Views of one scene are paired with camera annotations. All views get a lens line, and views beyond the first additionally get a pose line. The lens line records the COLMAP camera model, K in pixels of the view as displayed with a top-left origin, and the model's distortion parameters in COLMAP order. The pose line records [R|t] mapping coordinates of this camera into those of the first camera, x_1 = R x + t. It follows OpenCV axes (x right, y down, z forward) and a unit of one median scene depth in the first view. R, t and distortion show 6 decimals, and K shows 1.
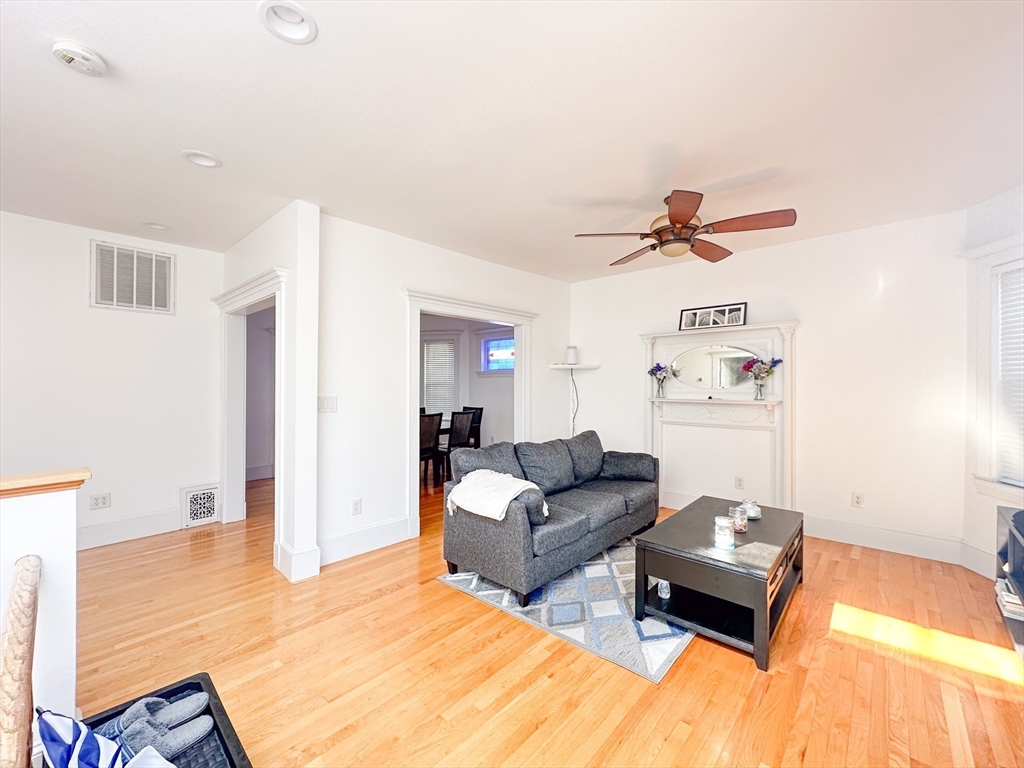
lens RADIAL K [[413.7, 0, 509.9], [0, 413.7, 385.8], [0, 0, 1]] dist [-0.002565, -0.000271]
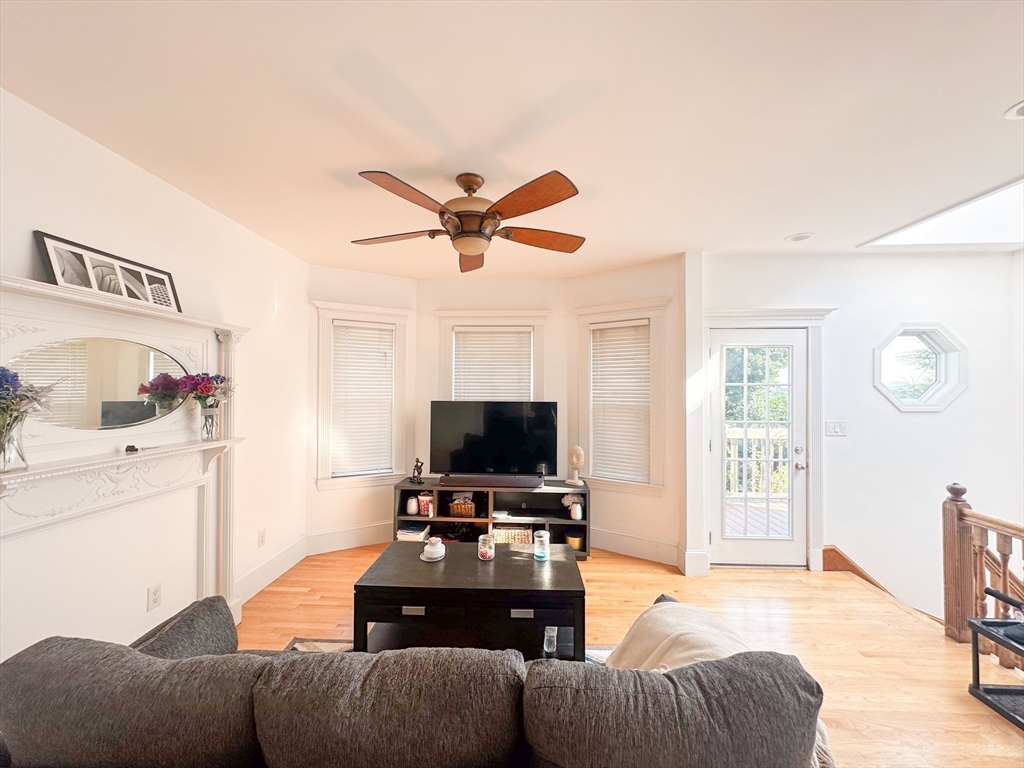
lens RADIAL K [[413.7, 0, 509.9], [0, 413.7, 385.8], [0, 0, 1]] dist [-0.002565, -0.000271]
pose [[-0.627534, 0.006307, 0.778563, -0.169438], [-0.000451, 0.999964, -0.008465, -0.040925], [-0.778589, -0.005663, -0.627509, 0.987811]]
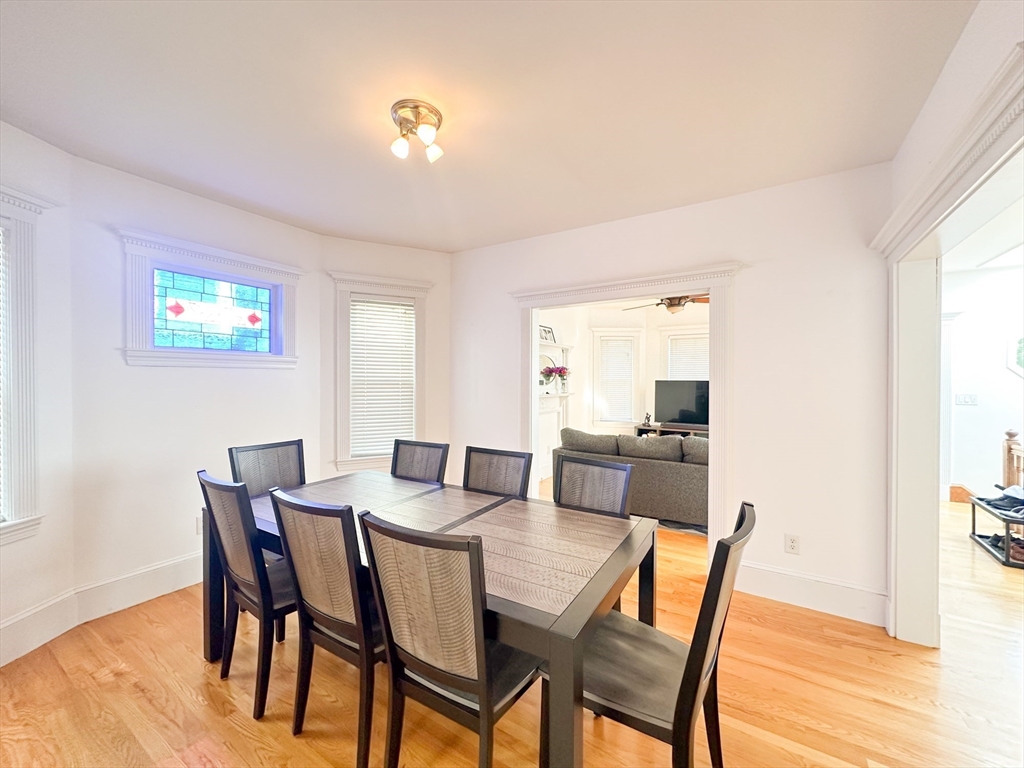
lens RADIAL K [[404.5, 0, 514.8], [0, 404.5, 380.8], [0, 0, 1]] dist [-0.000132, -0.000002]
pose [[-0.166056, -0.004979, 0.986104, -0.838039], [0.000441, 0.999987, 0.005123, -0.019323], [-0.986116, 0.001285, -0.166052, 1.367022]]
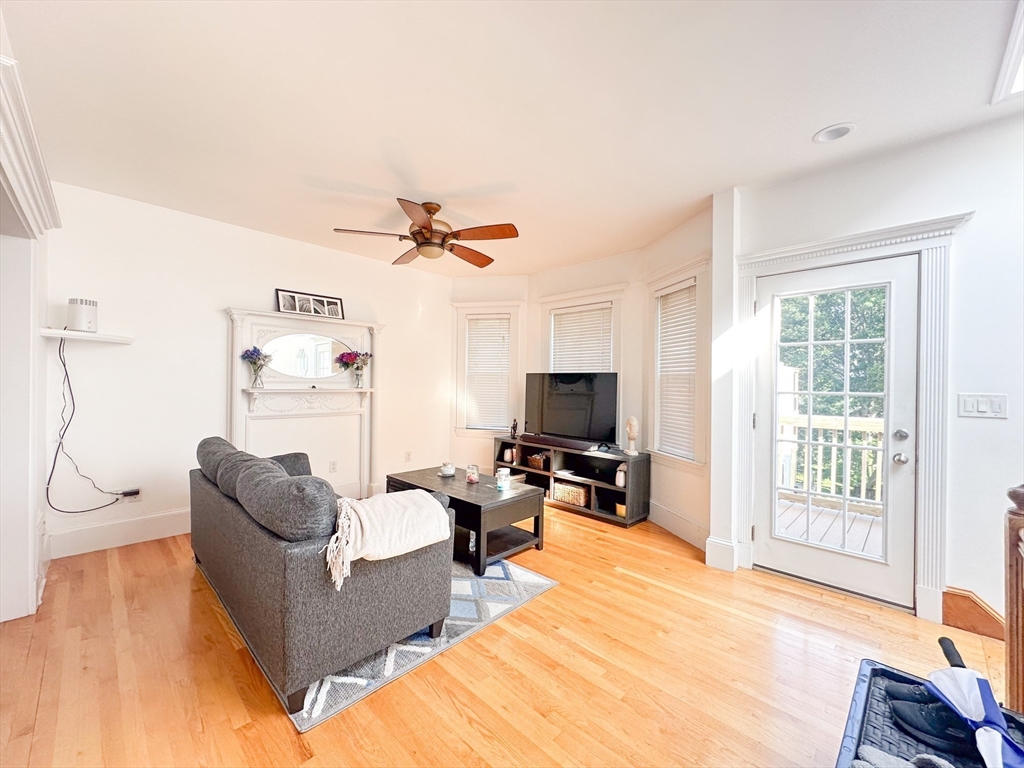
lens RADIAL K [[411.0, 0, 508.2], [0, 411.0, 382.8], [0, 0, 1]] dist [0.000065, 0.000322]
pose [[0.046211, -0.000654, 0.998931, -0.483812], [-0.007570, 0.999971, 0.001005, 0.014515], [-0.998903, -0.007609, 0.046205, 0.508426]]
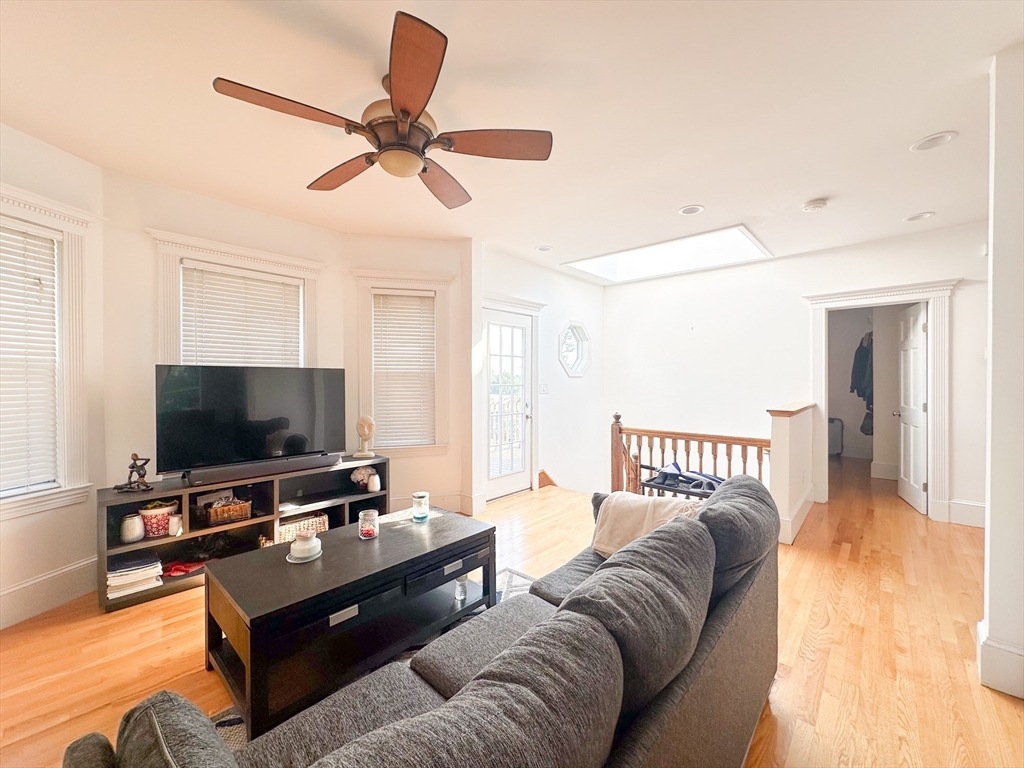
lens RADIAL K [[411.0, 0, 508.2], [0, 411.0, 382.8], [0, 0, 1]] dist [0.000065, 0.000322]
pose [[-0.999839, 0.001307, 0.017904, 0.155869], [0.001498, 0.999942, 0.010668, 0.009801], [-0.017889, 0.010694, -0.999783, 1.151687]]
